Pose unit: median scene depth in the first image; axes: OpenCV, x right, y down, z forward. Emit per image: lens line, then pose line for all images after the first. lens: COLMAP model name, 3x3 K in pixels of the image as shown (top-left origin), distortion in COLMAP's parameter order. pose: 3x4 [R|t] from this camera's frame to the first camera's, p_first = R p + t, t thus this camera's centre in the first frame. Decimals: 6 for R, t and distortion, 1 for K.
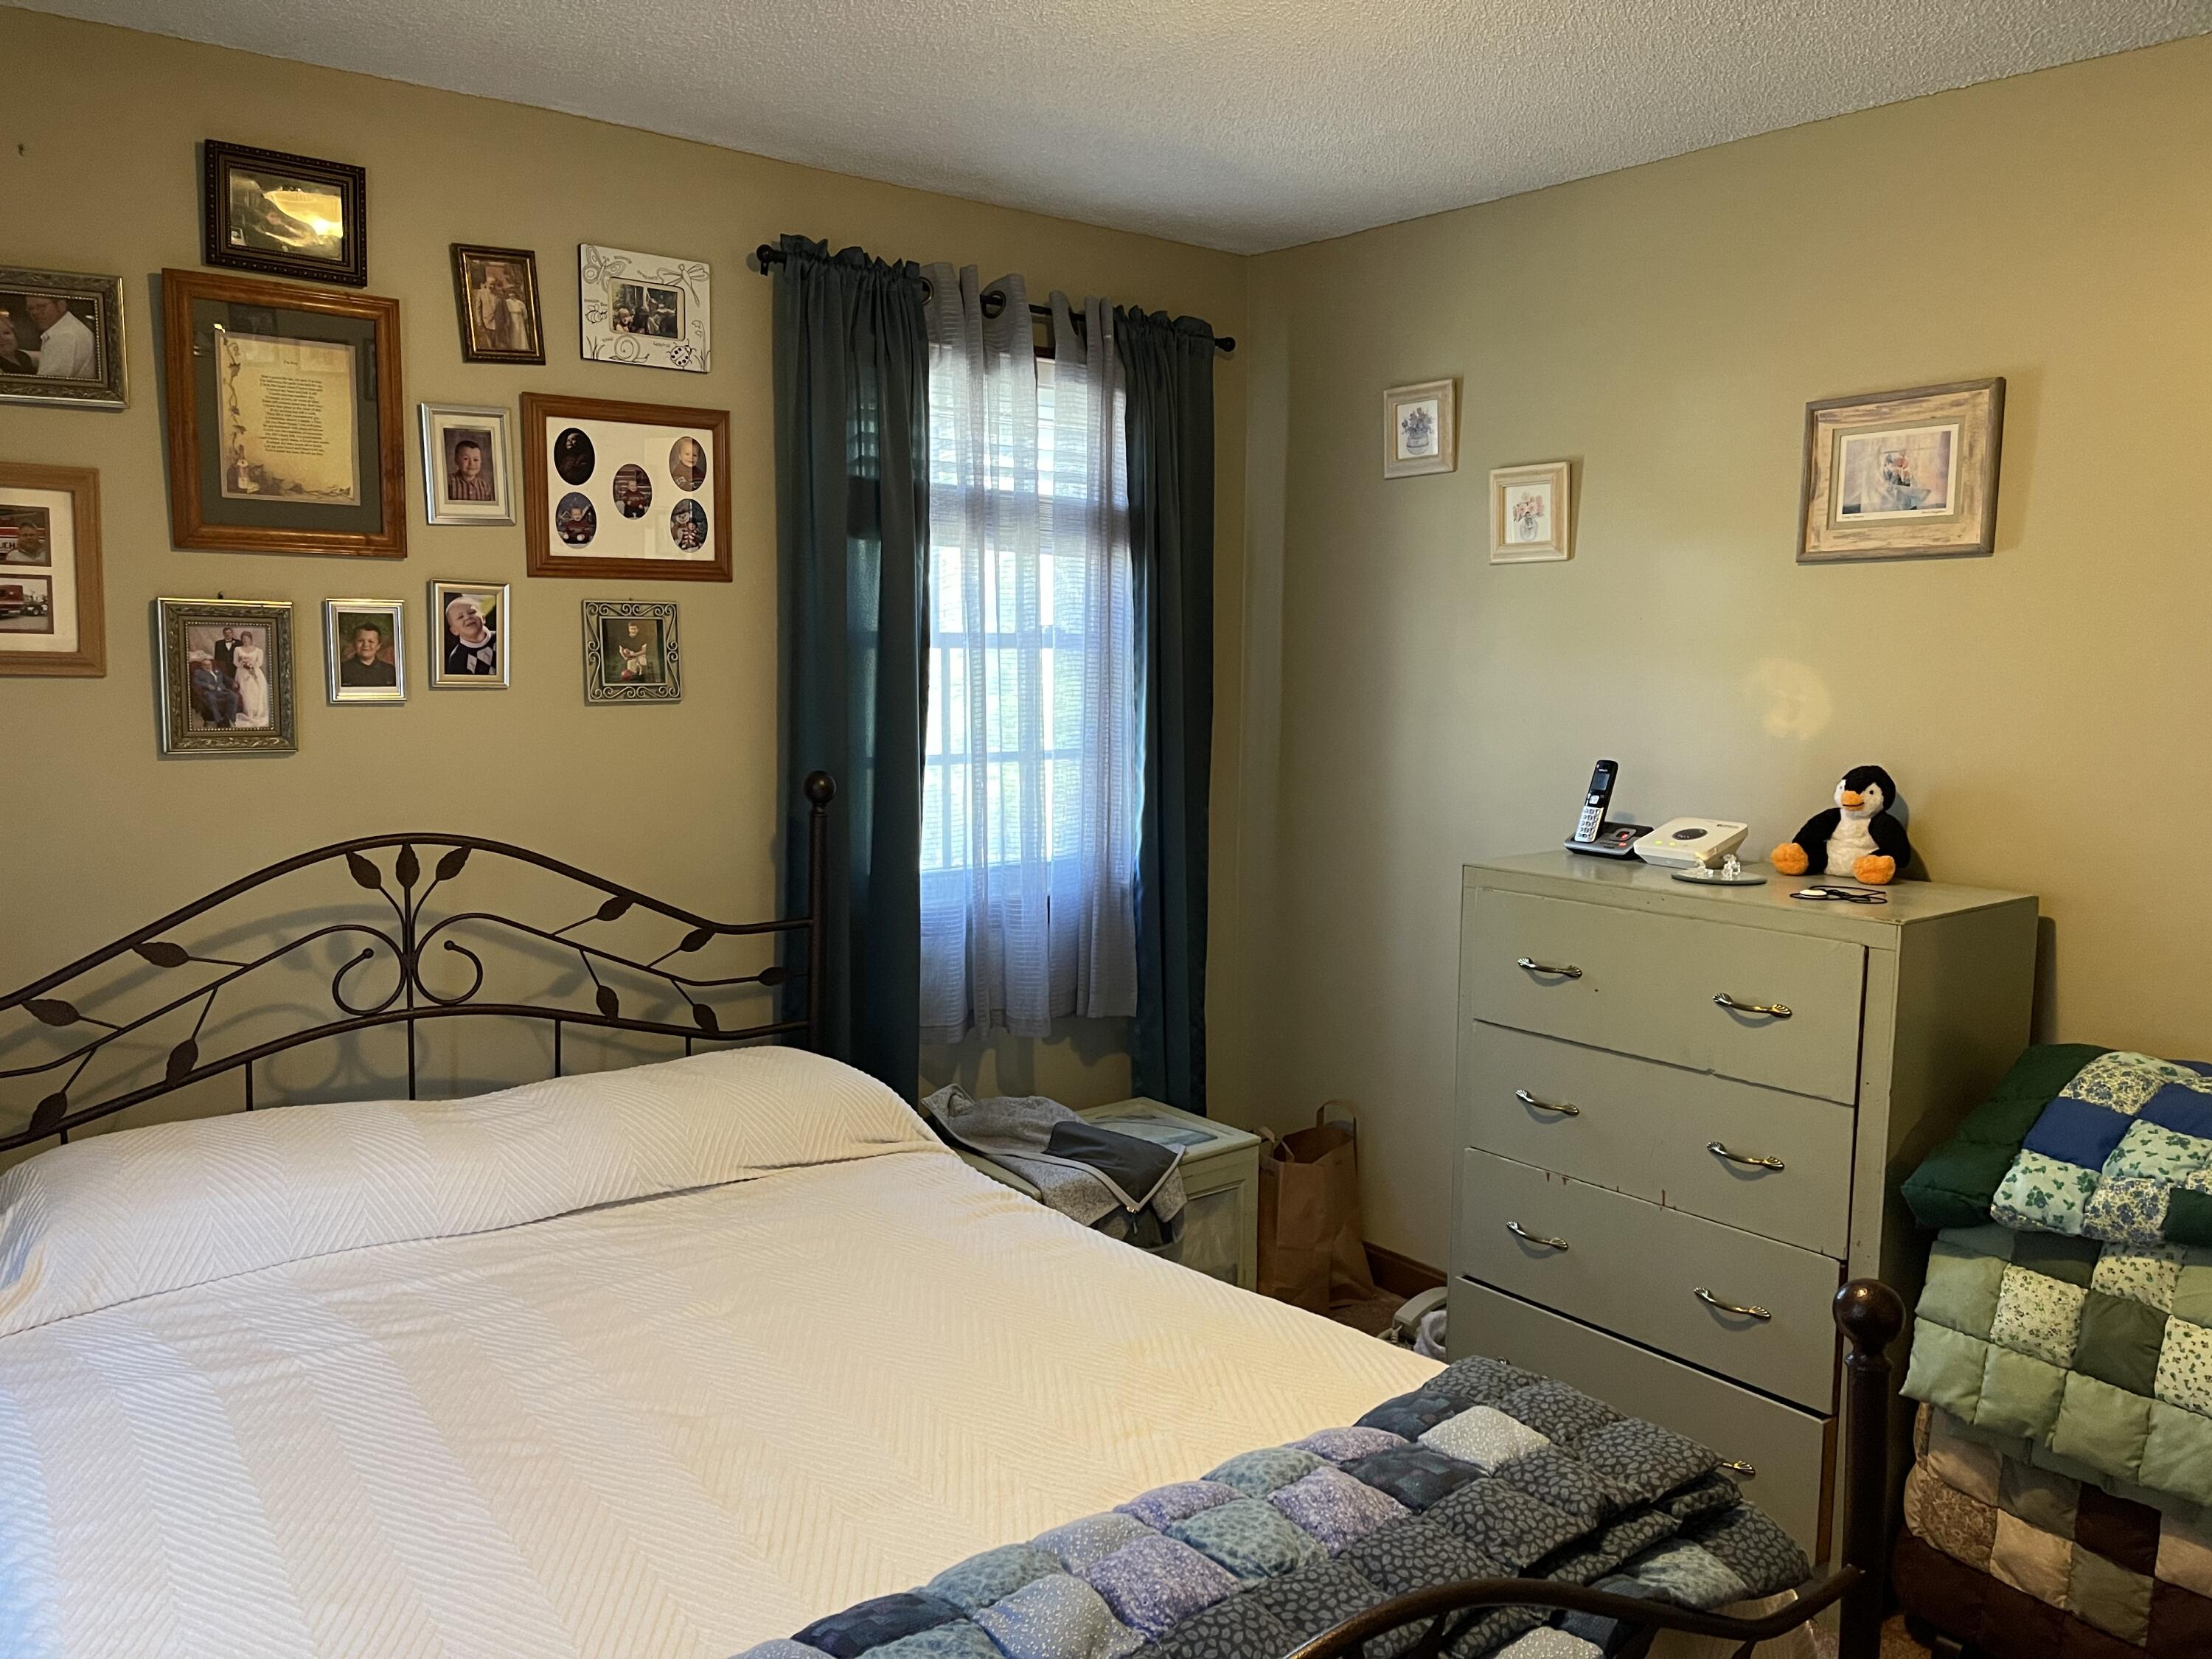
lens RADIAL K [[1663.8, 0, 1105.4], [0, 1663.8, 830.1], [0, 0, 1]] dist [0.068825, -0.083038]
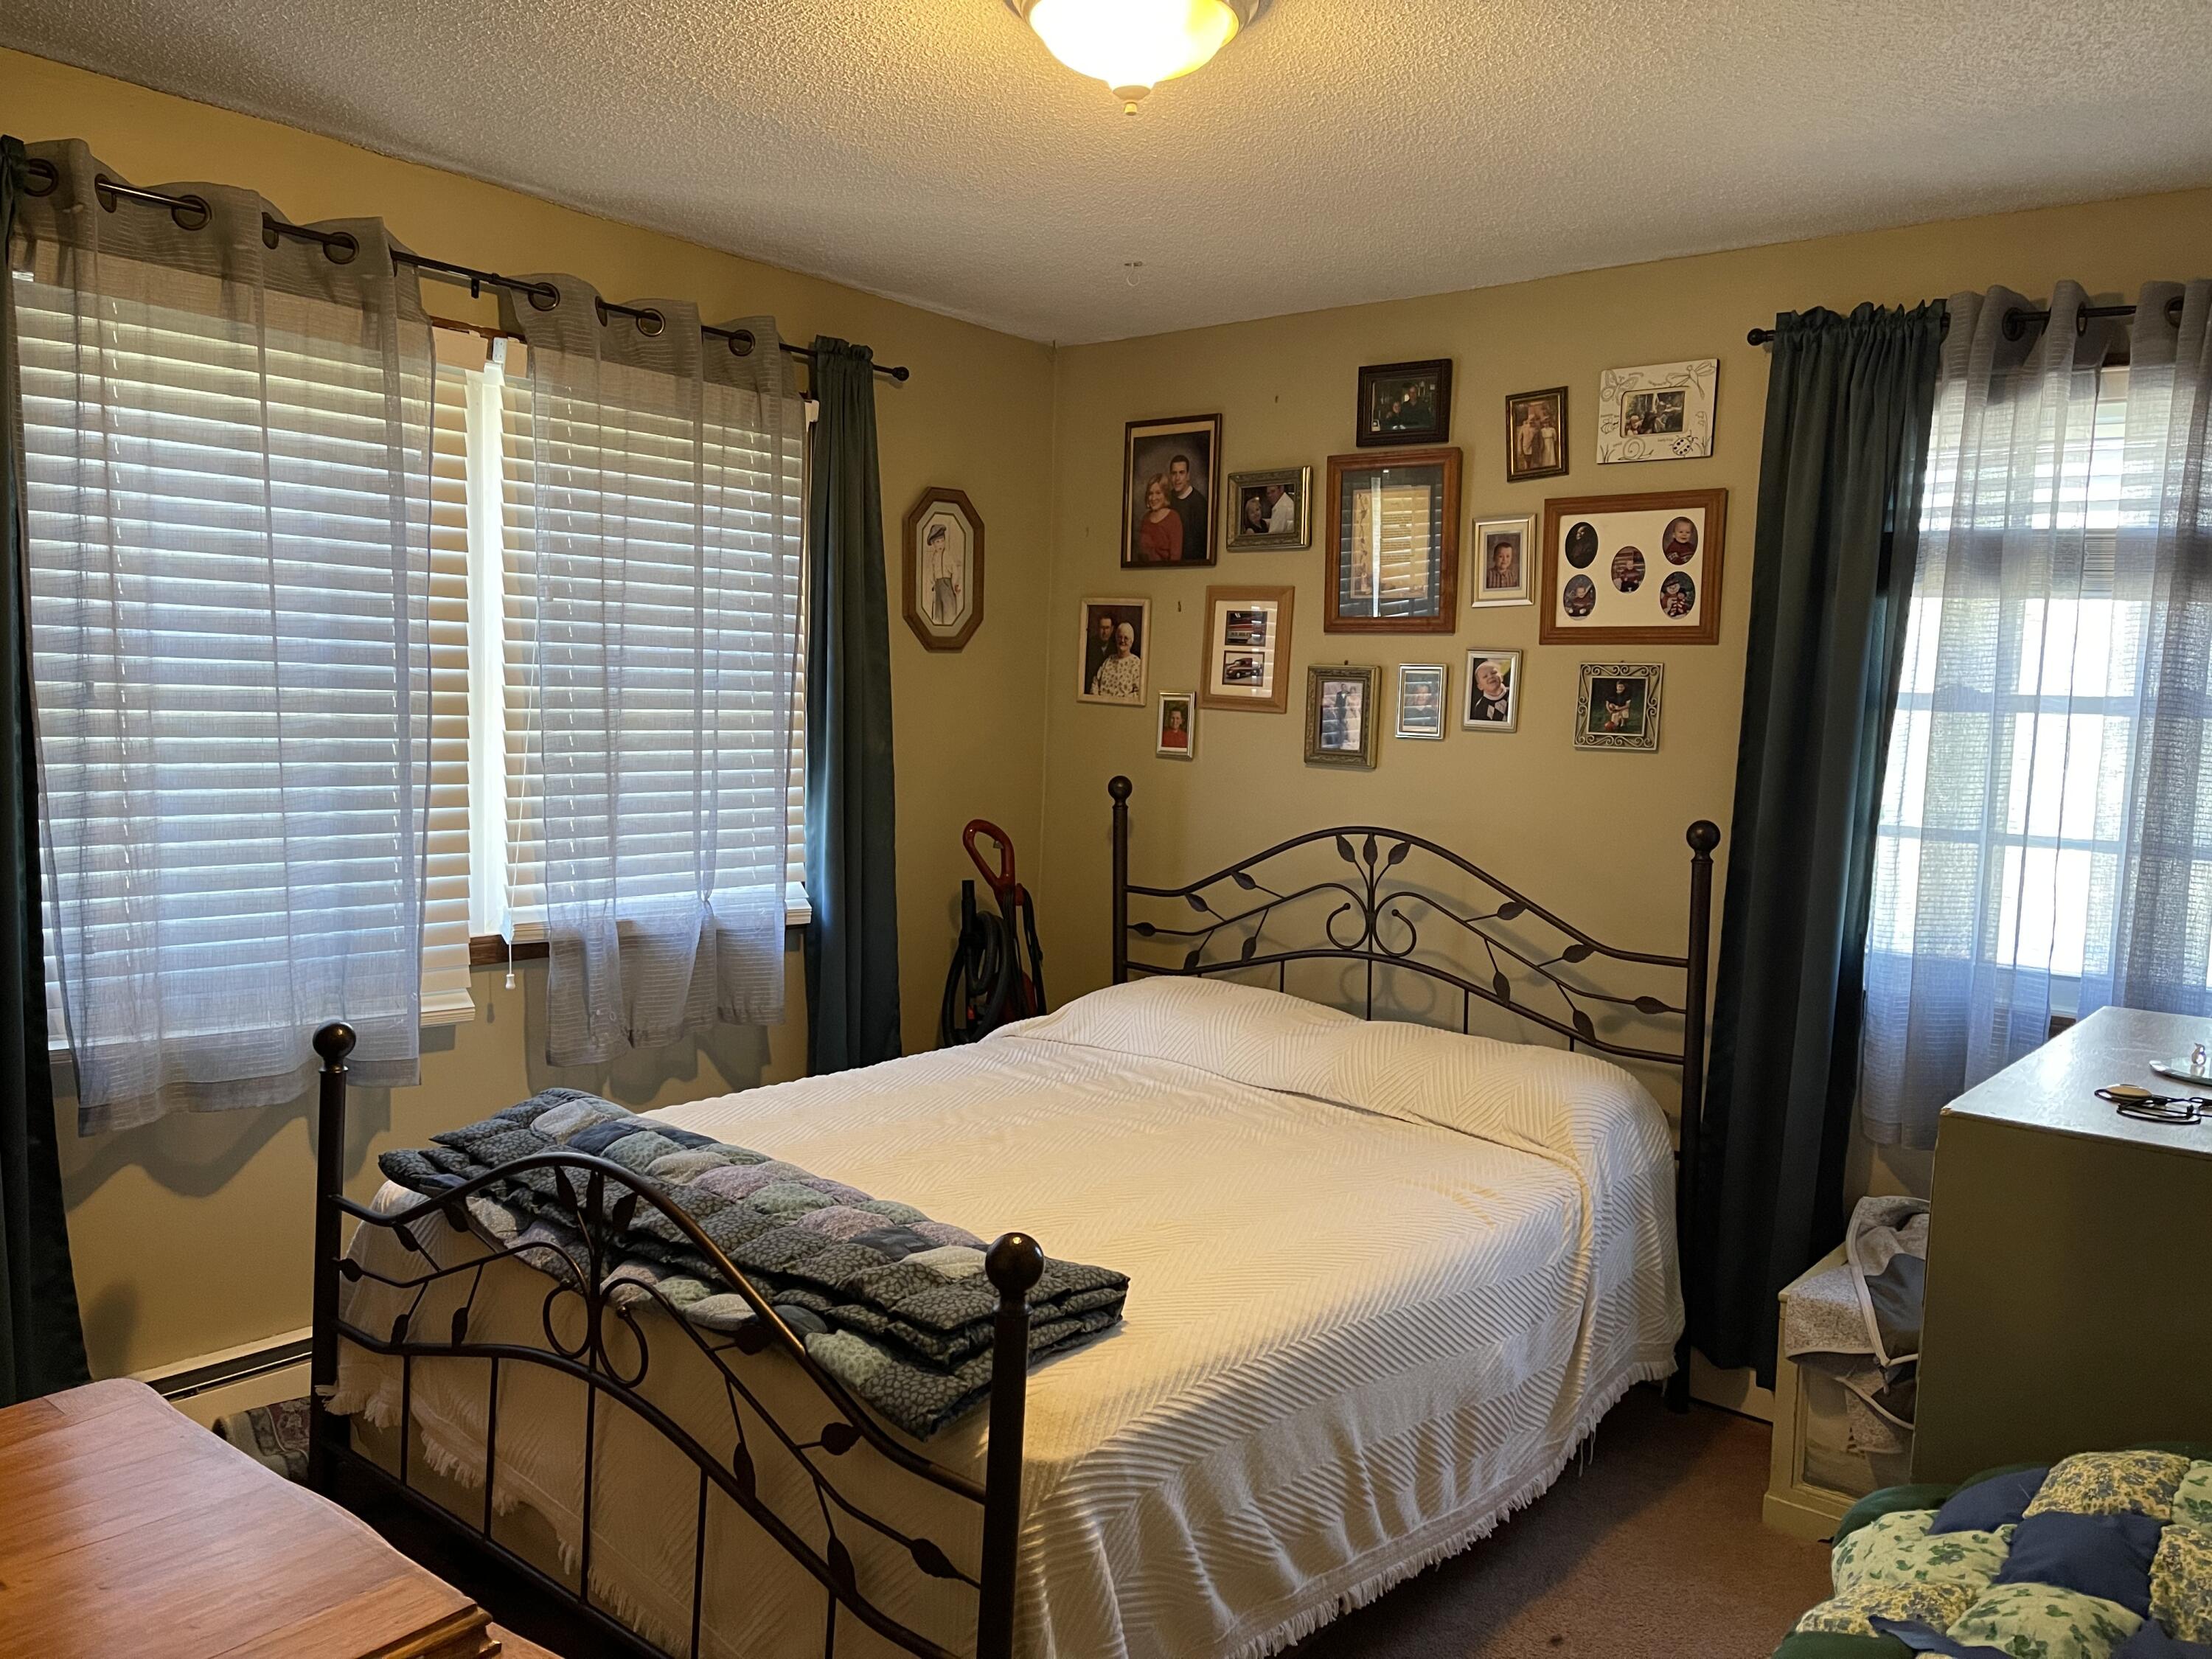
lens RADIAL K [[1663.8, 0, 1101.3], [0, 1663.8, 834.5], [0, 0, 1]] dist [0.068825, -0.083038]
pose [[0.209917, 0.081343, -0.974330, 0.829833], [-0.144117, 0.988222, 0.051454, -0.028323], [0.967039, 0.129617, 0.219168, 0.433512]]
